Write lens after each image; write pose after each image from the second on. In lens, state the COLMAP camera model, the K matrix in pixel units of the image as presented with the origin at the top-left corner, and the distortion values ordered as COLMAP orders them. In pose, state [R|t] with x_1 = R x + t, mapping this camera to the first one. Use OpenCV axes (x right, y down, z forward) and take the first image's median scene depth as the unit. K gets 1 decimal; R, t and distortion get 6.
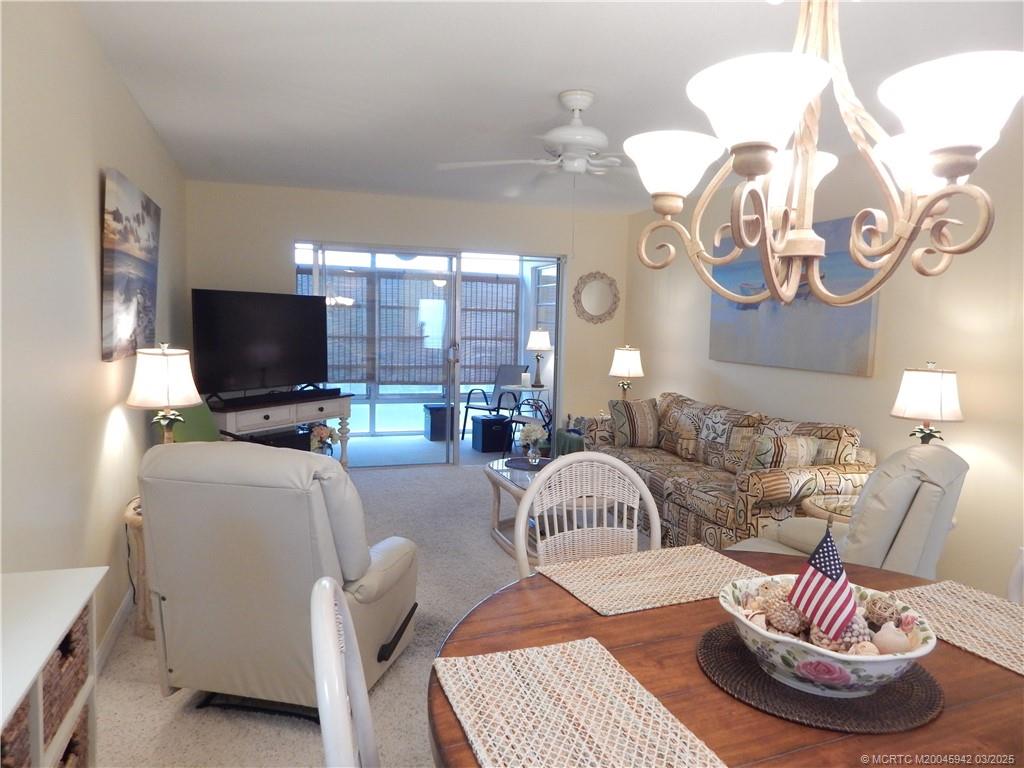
lens RADIAL K [[691.3, 0, 514.8], [0, 691.3, 379.3], [0, 0, 1]] dist [0.023059, -0.015307]
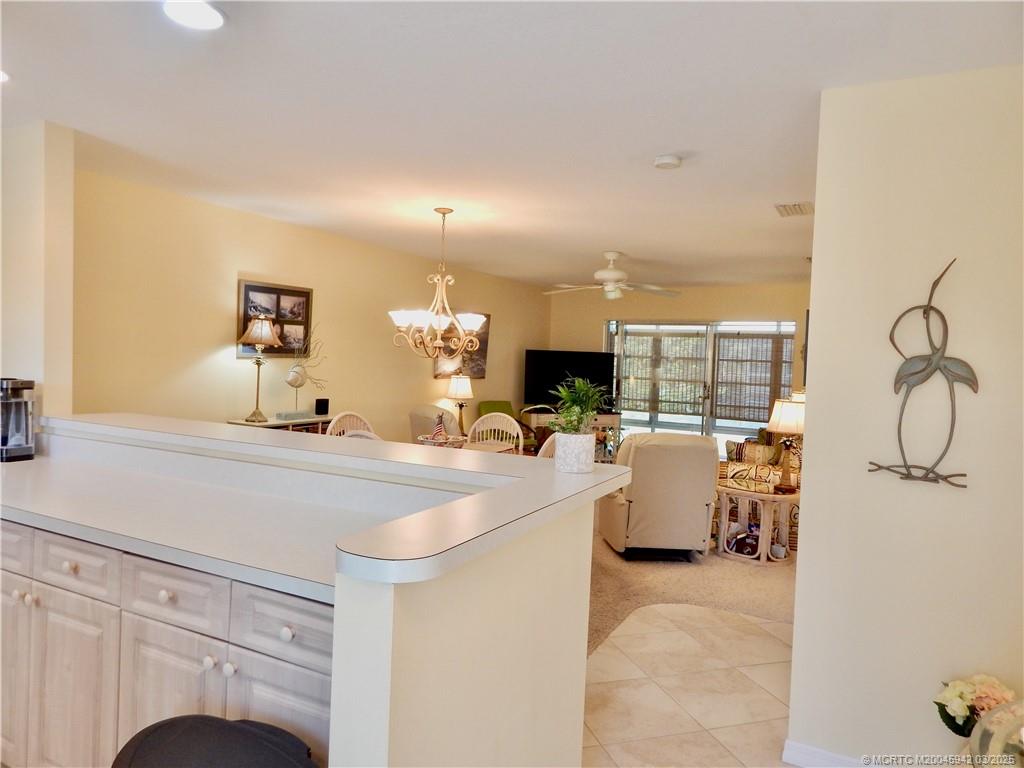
lens RADIAL K [[691.3, 0, 510.9], [0, 691.3, 377.7], [0, 0, 1]] dist [0.023059, -0.015307]
pose [[0.690723, 0.023873, -0.722725, 0.795156], [-0.080534, 0.995777, -0.044075, 0.032633], [0.718621, 0.088648, 0.689729, -0.320004]]
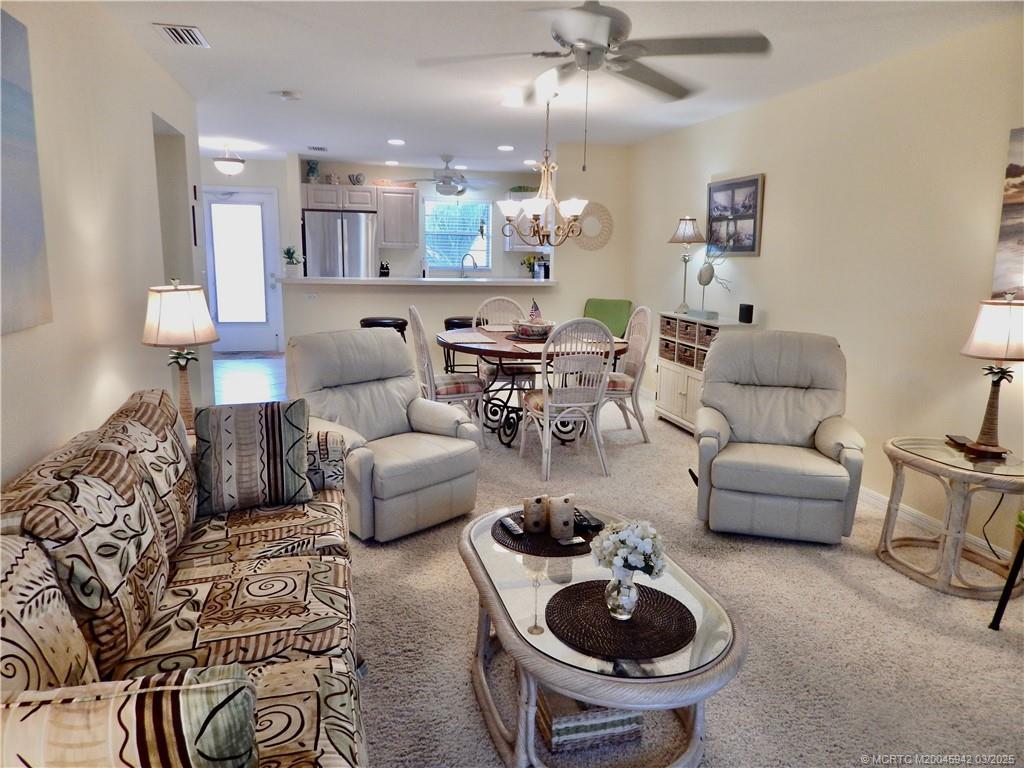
lens RADIAL K [[691.3, 0, 512.8], [0, 691.3, 375.8], [0, 0, 1]] dist [0.023059, -0.015307]
pose [[-0.997433, -0.032225, 0.063947, 0.069564], [-0.014152, 0.964112, 0.265120, -0.105769], [-0.070196, 0.263534, -0.962093, 1.130026]]
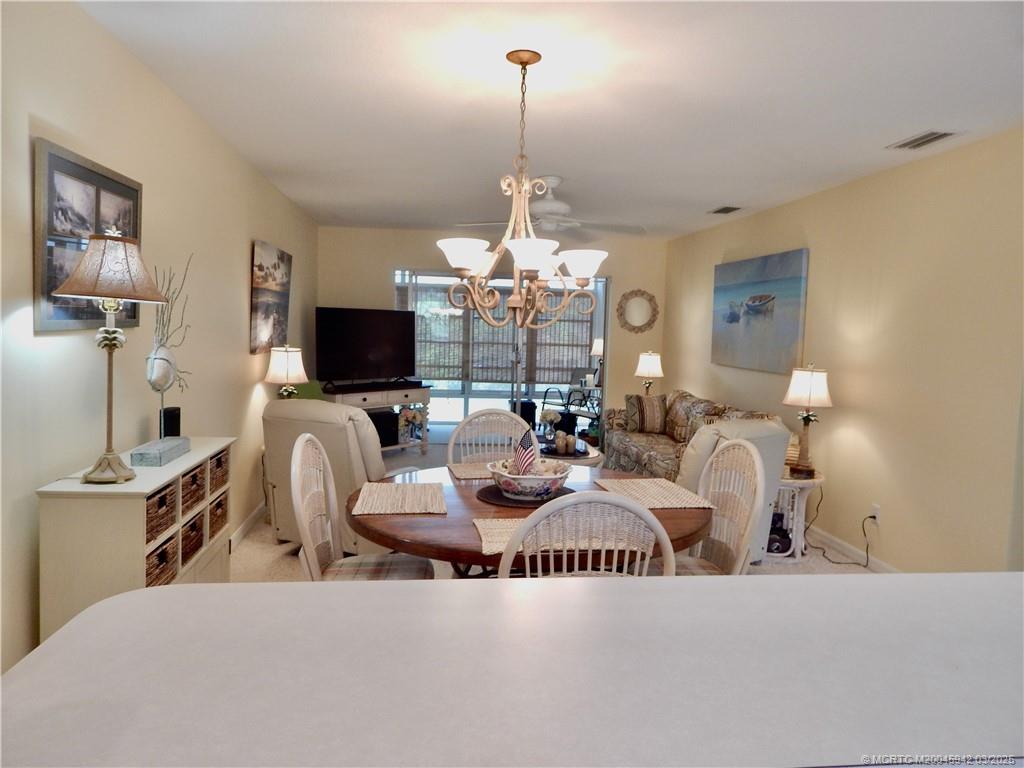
lens RADIAL K [[691.3, 0, 512.5], [0, 691.3, 378.7], [0, 0, 1]] dist [0.023059, -0.015307]
pose [[0.978837, 0.020183, -0.203642, 0.192508], [-0.022442, 0.999710, -0.008789, 0.017507], [0.203406, 0.013173, 0.979006, -0.265982]]
